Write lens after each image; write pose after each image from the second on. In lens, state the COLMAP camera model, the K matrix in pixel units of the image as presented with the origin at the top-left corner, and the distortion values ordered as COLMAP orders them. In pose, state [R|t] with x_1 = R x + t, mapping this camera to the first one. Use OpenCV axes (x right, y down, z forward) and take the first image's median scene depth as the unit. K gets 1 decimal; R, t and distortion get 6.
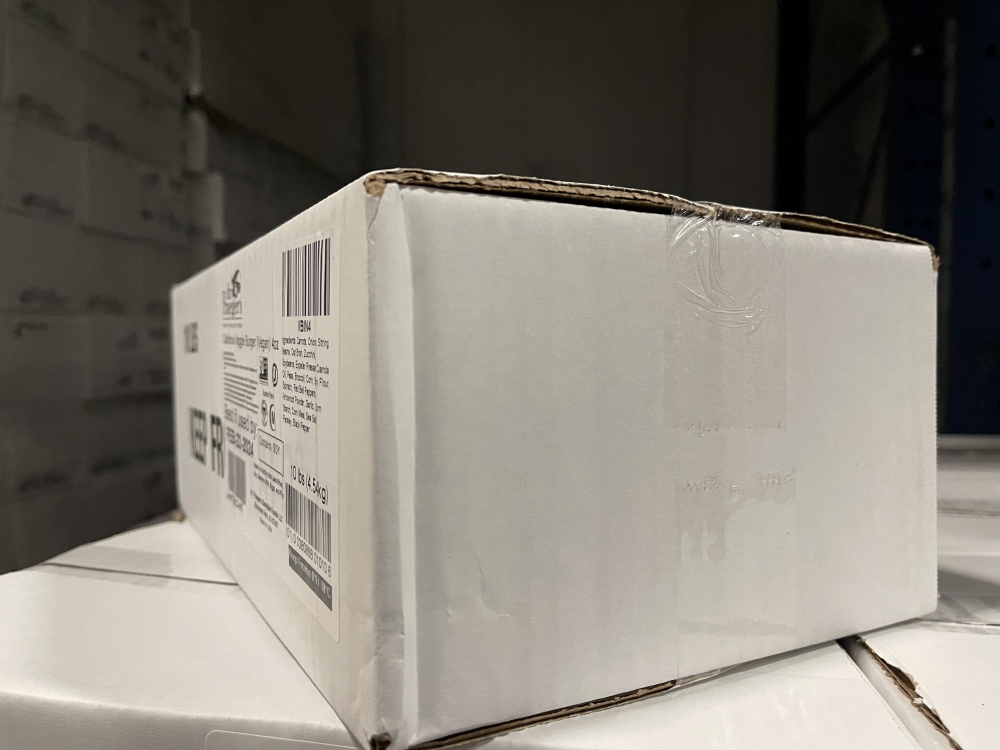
lens RADIAL K [[766.2, 0, 499.8], [0, 766.2, 382.3], [0, 0, 1]] dist [-0.001108, -0.003562]
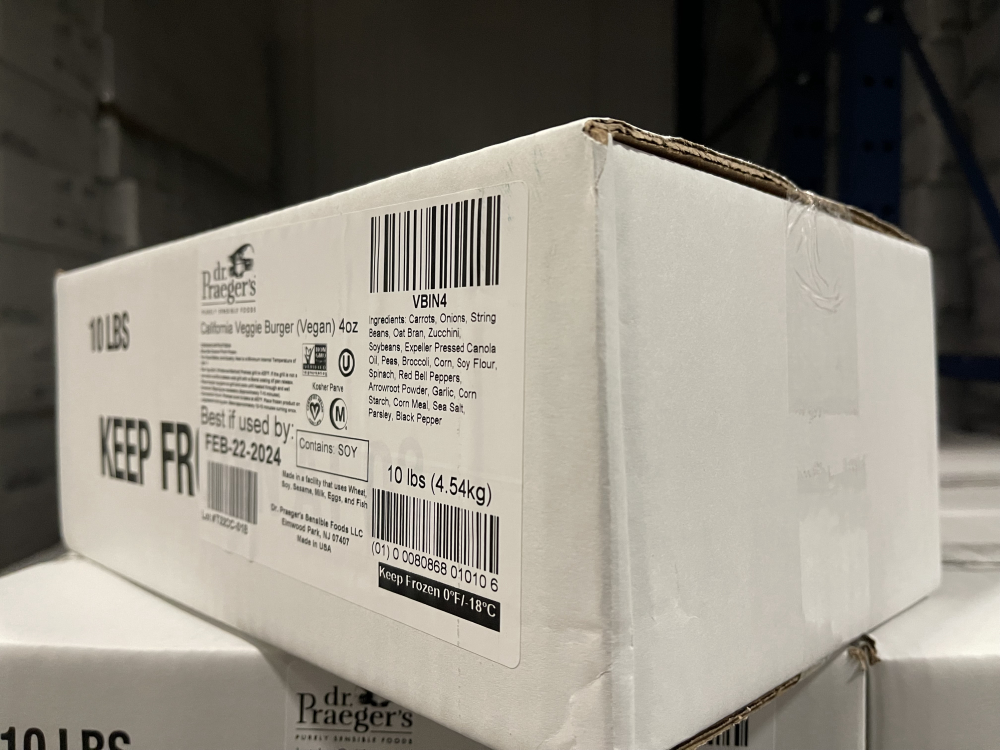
lens RADIAL K [[772.7, 0, 500.0], [0, 772.7, 375.0], [0, 0, 1]] dist [0.040286, -0.073512]
pose [[0.962179, -0.003355, 0.272397, -0.391009], [0.012829, 0.999373, -0.033006, 0.036937], [-0.272116, 0.035252, 0.961619, 0.140374]]
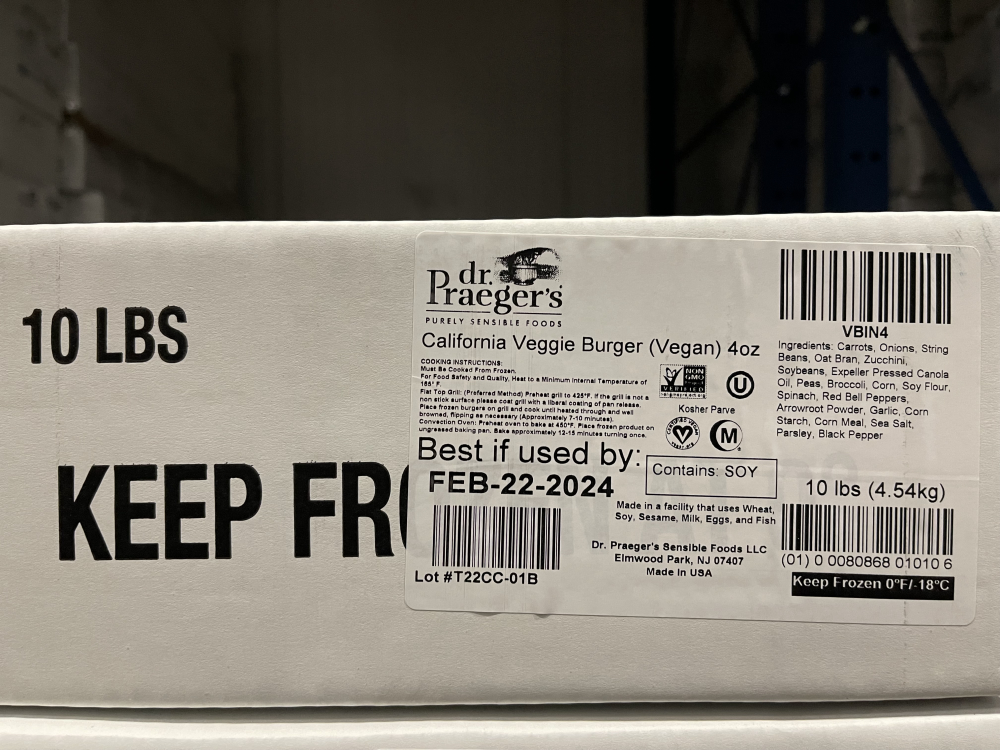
lens RADIAL K [[772.7, 0, 500.0], [0, 772.7, 375.0], [0, 0, 1]] dist [0.040286, -0.073512]
pose [[0.505502, 0.012332, 0.862737, -1.276215], [0.037739, 0.998625, -0.036386, 0.000877], [-0.862000, 0.050952, 0.504341, 0.850793]]
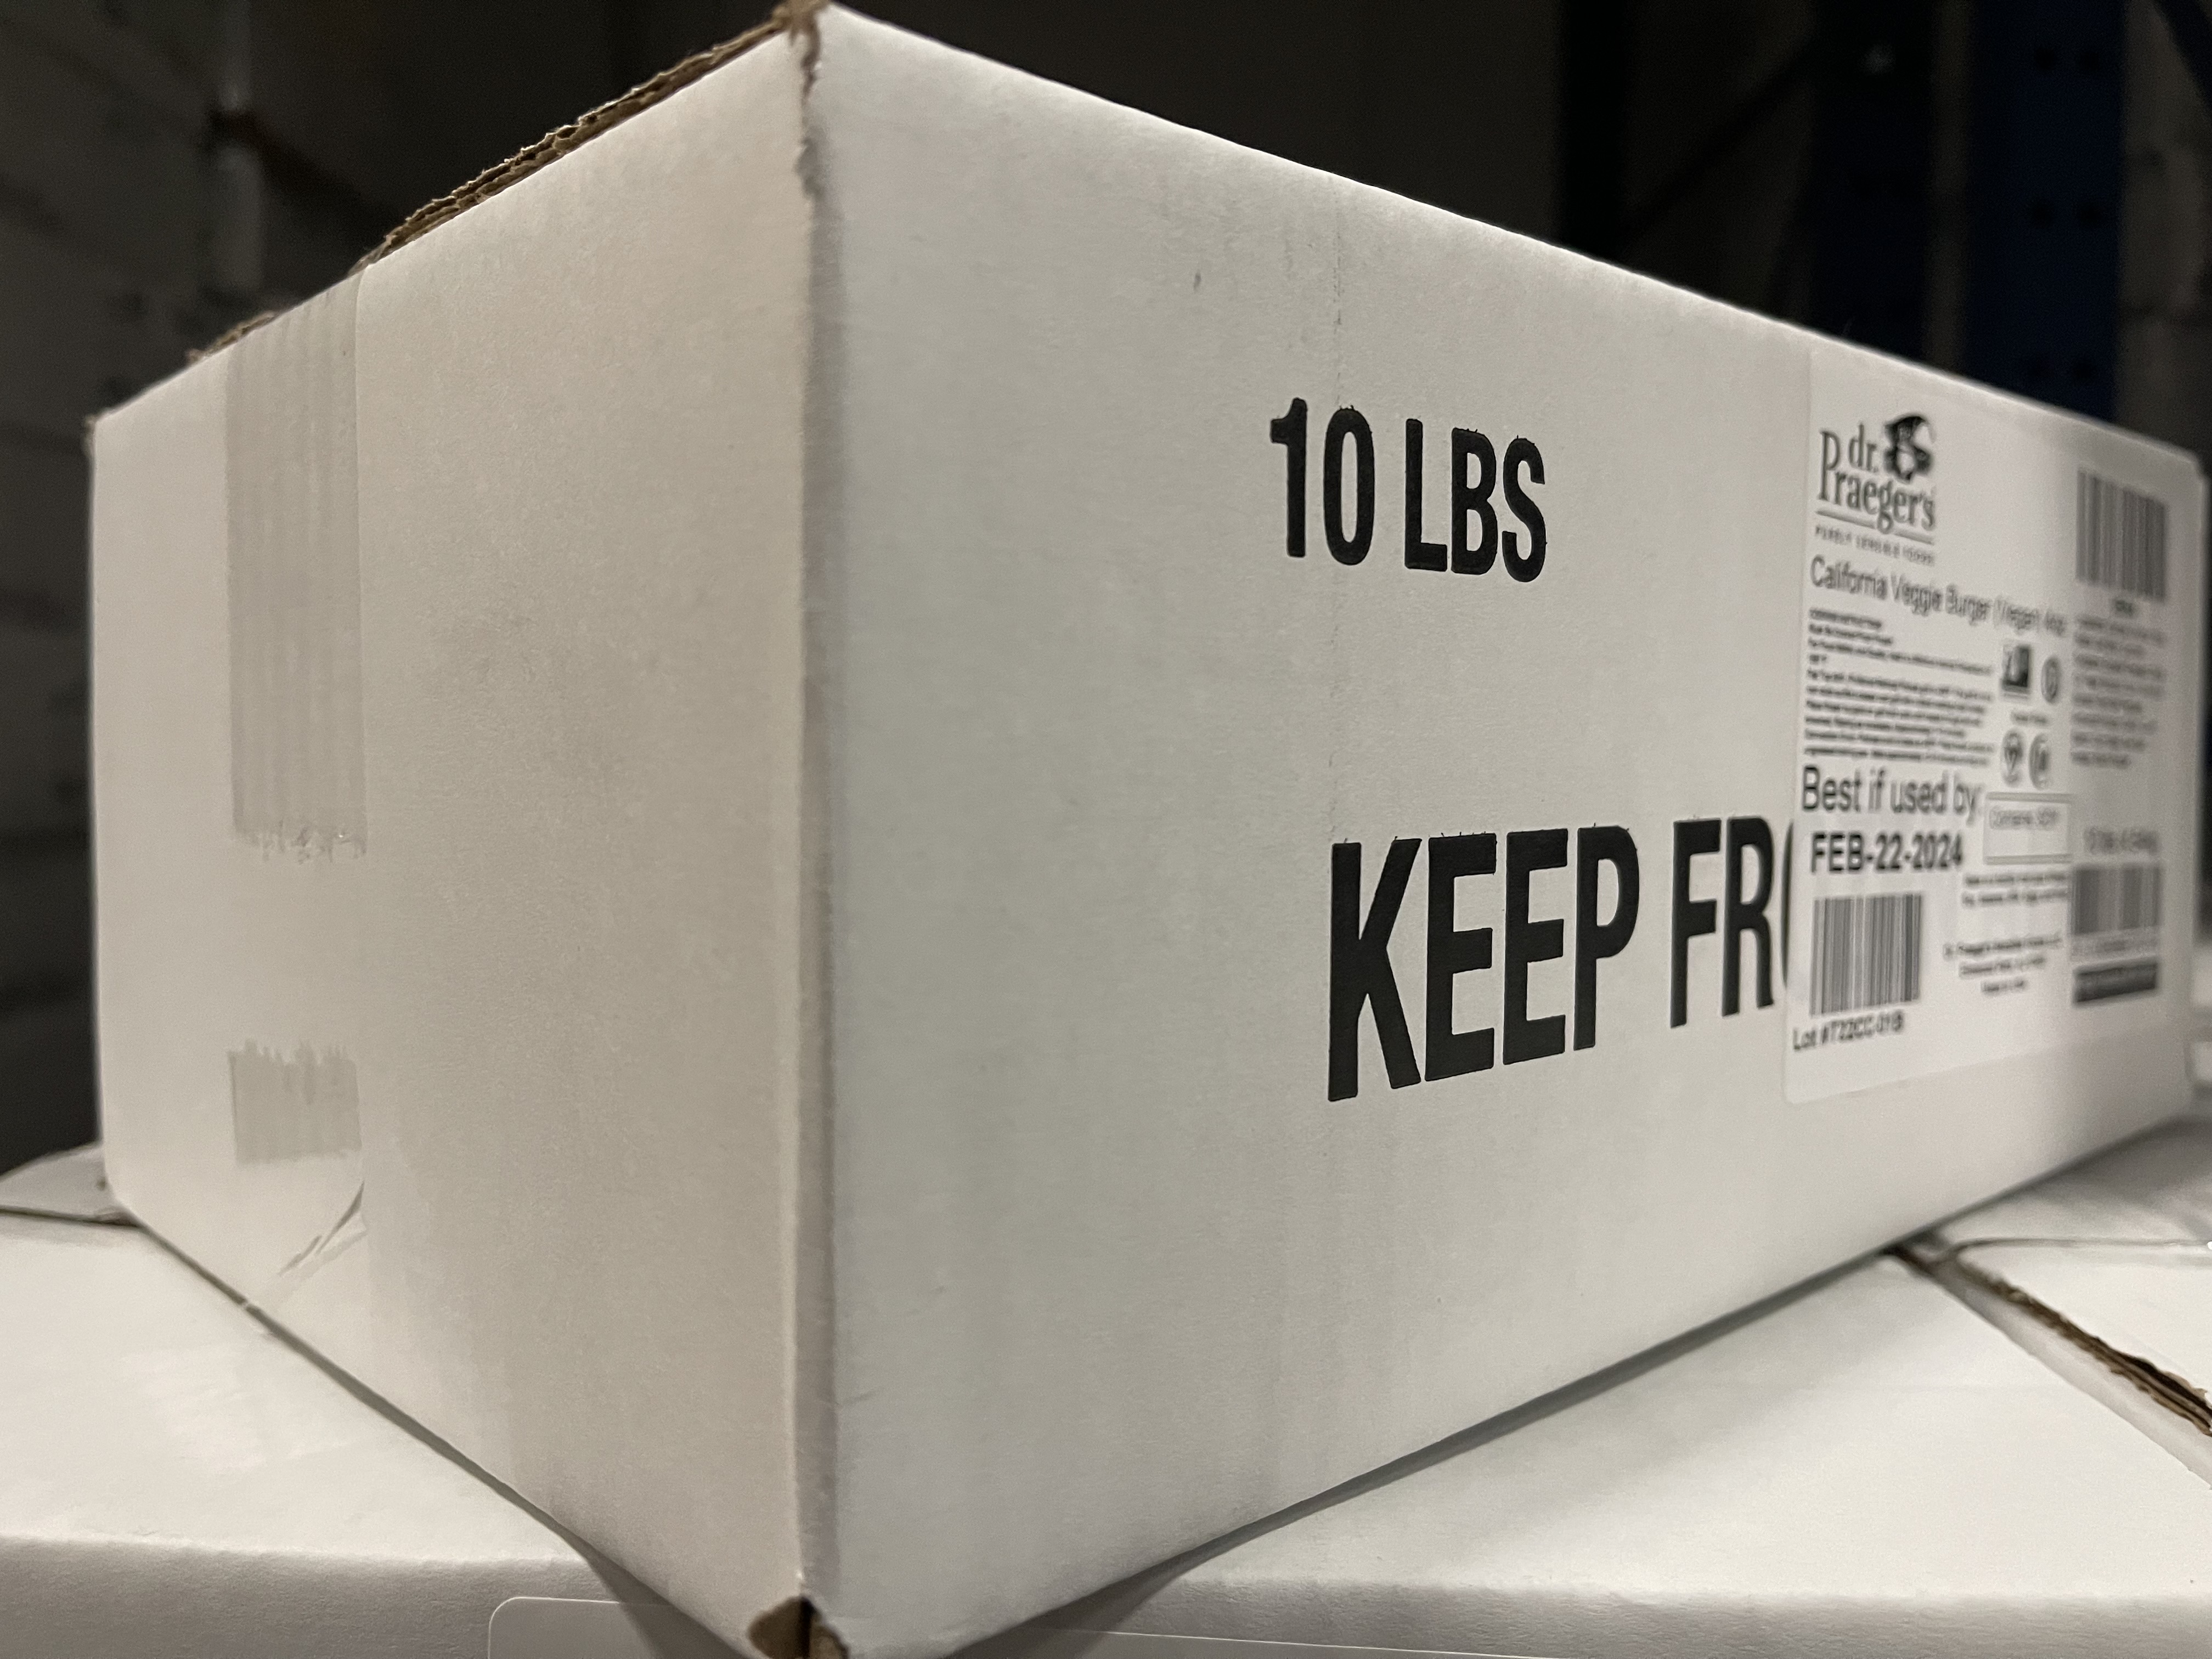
lens RADIAL K [[1709.2, 0, 1106.0], [0, 1709.2, 829.5], [0, 0, 1]] dist [0.040286, -0.073512]
pose [[-0.206939, -0.034625, 0.977741, -1.449392], [0.045269, 0.997964, 0.044923, 0.011417], [-0.977306, 0.053558, -0.204950, 2.052488]]
